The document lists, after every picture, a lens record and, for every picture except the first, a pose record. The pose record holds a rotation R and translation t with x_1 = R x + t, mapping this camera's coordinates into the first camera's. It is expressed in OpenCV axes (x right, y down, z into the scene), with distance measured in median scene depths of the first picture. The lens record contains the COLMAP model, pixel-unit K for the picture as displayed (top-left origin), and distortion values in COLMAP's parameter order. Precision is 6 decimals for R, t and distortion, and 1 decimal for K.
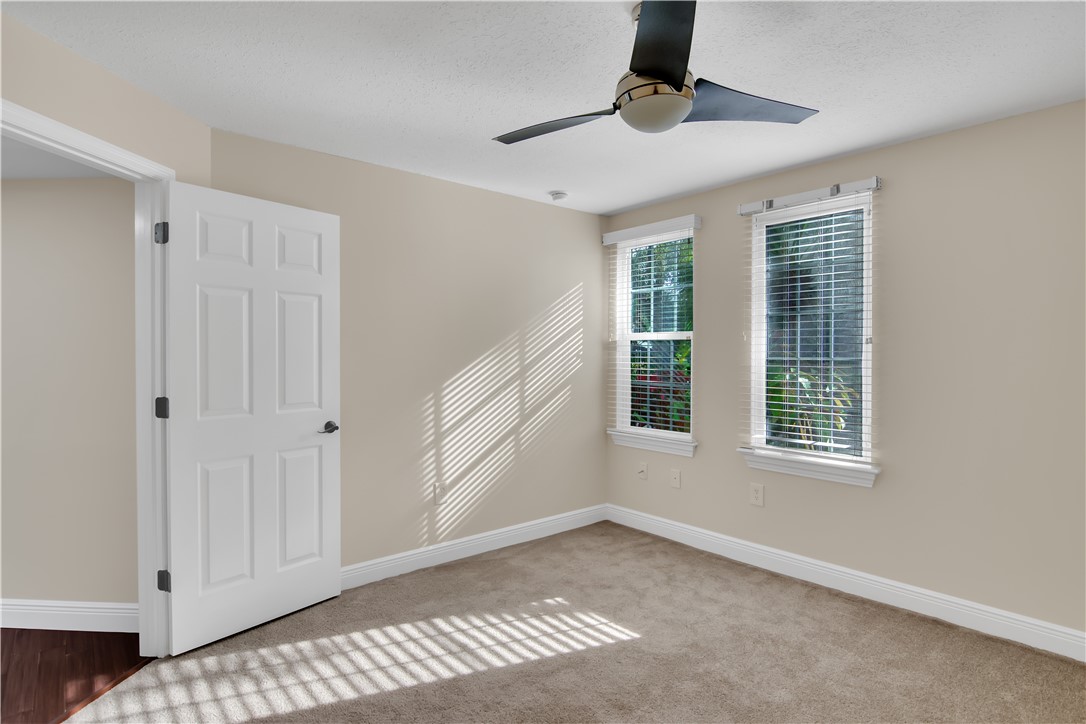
lens RADIAL K [[552.1, 0, 525.6], [0, 552.1, 363.4], [0, 0, 1]] dist [0.001778, -0.013060]
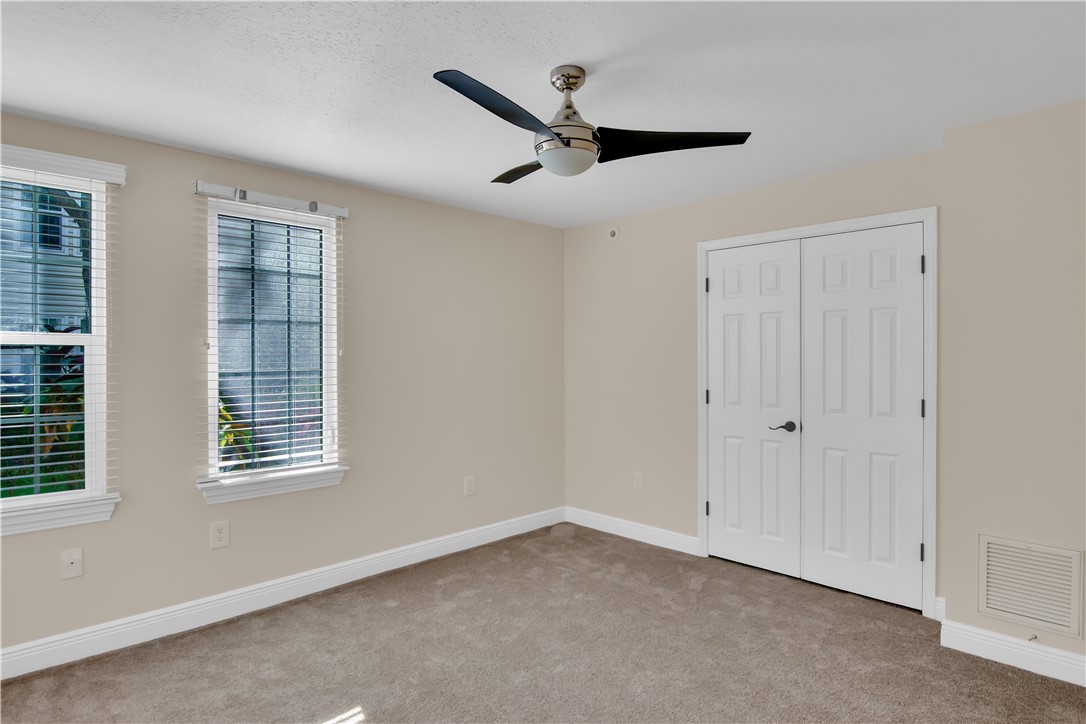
lens RADIAL K [[610.9, 0, 543.0], [0, 610.9, 362.0], [0, 0, 1]] dist [0.003544, 0.000842]
pose [[-0.076545, -0.009949, 0.997016, -0.554403], [0.022566, 0.999677, 0.011708, -0.023578], [-0.996811, 0.023395, -0.076296, 0.594961]]
